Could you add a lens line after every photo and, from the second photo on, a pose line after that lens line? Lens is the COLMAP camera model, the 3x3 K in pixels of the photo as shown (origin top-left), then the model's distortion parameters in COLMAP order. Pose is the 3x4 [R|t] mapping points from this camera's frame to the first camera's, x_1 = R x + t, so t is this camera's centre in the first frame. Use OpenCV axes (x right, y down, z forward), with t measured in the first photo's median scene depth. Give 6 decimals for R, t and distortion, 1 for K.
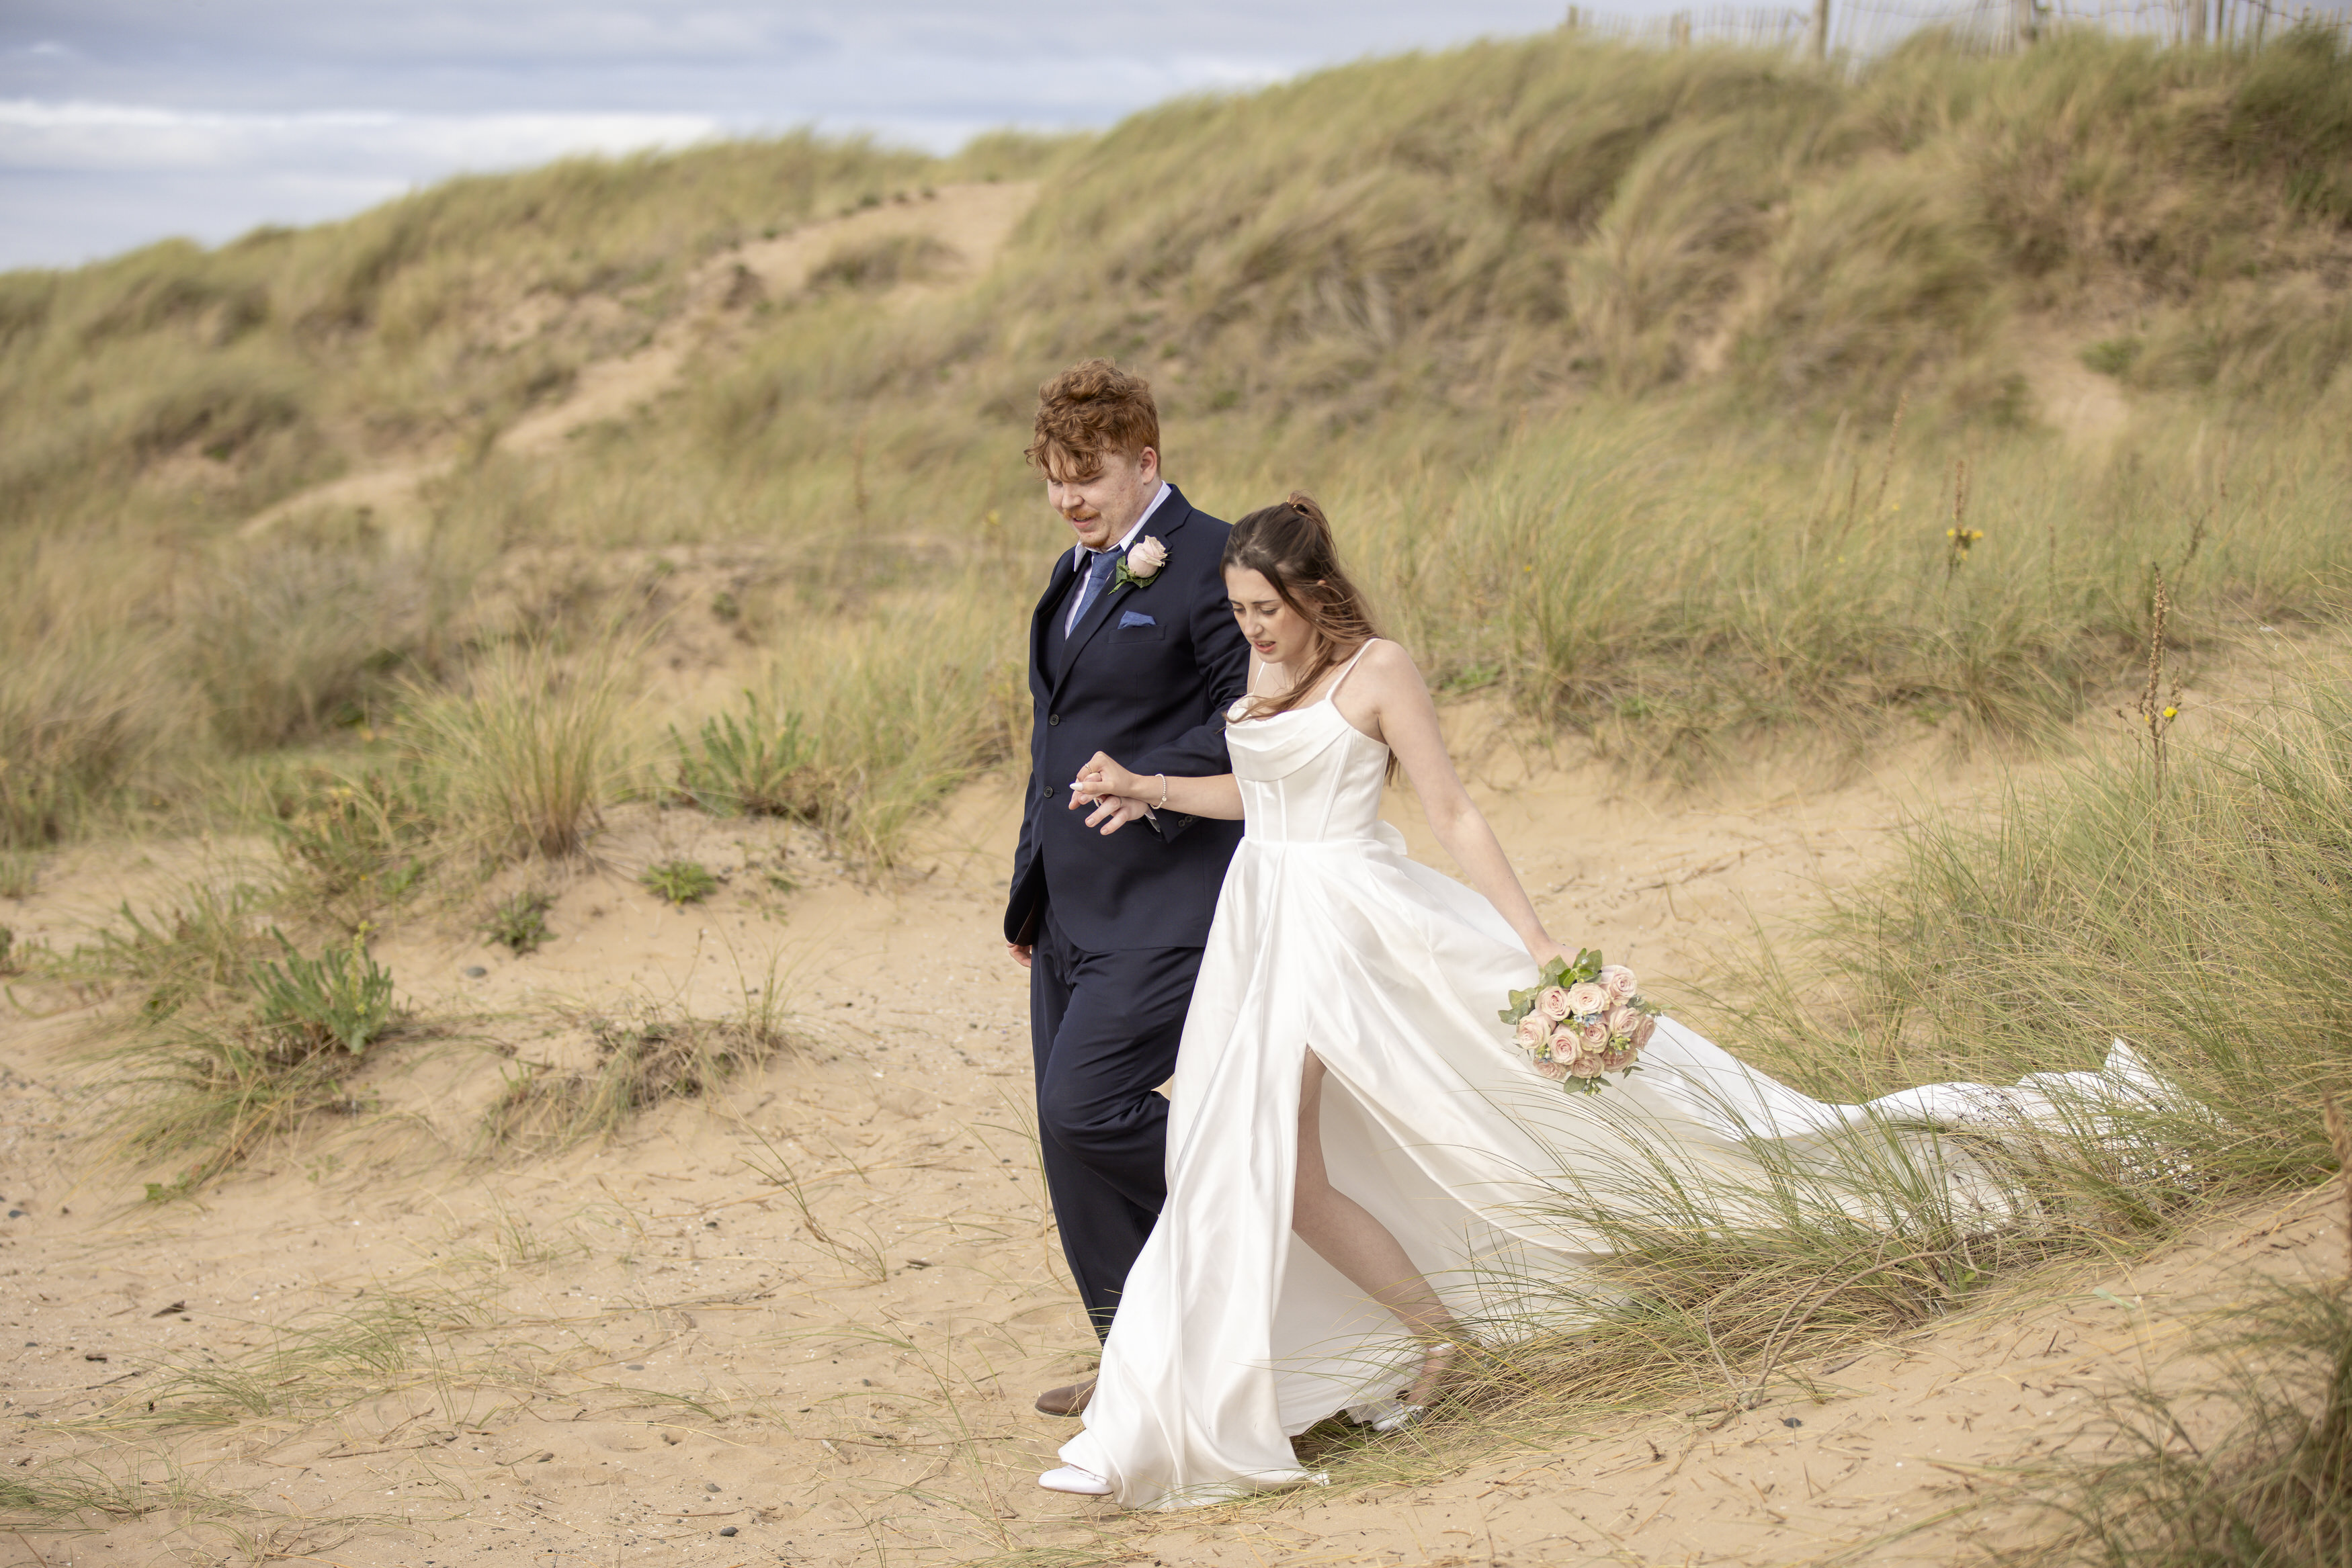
lens RADIAL K [[5760.7, 0, 1176.2], [0, 5760.7, 781.5], [0, 0, 1]] dist [-0.001326, 0.000000]
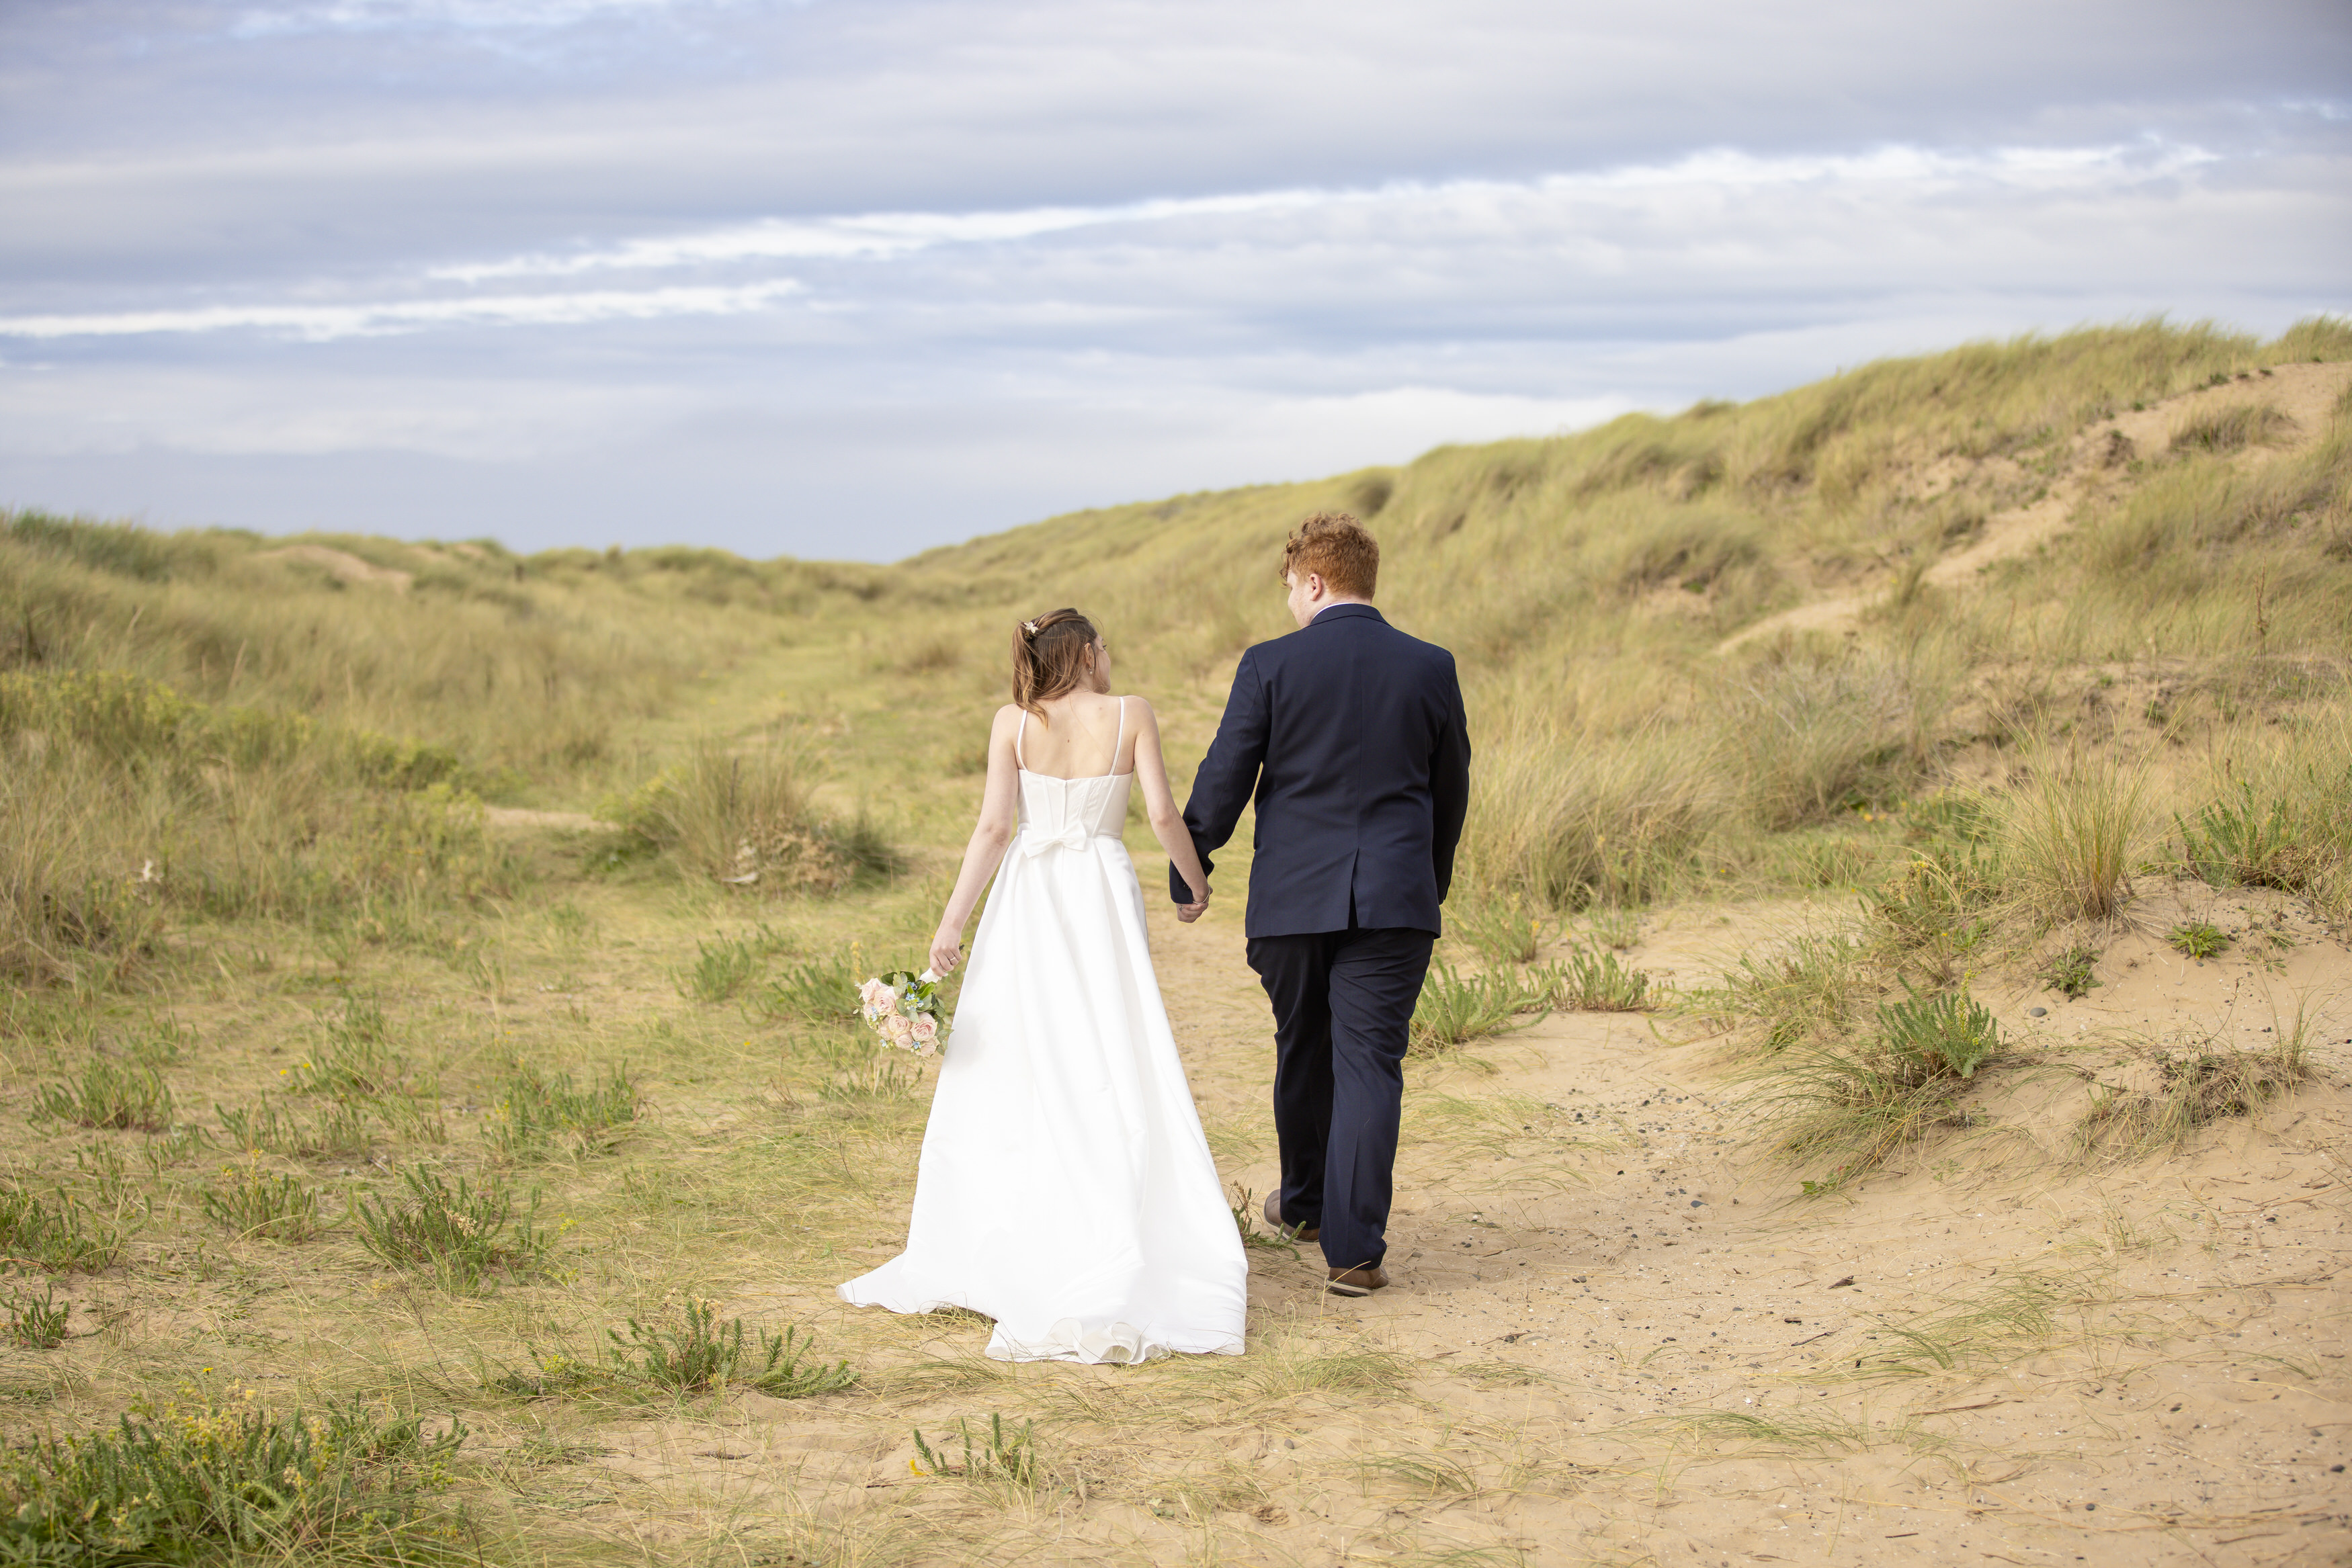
lens RADIAL K [[4886.5, 0, 1175.8], [0, 4886.5, 786.6], [0, 0, 1]] dist [-0.095751, 0.000000]
pose [[0.990455, 0.003350, -0.137798, -0.154880], [-0.004984, 0.999921, -0.011509, -0.002125], [0.137749, 0.012086, 0.990393, -0.054052]]
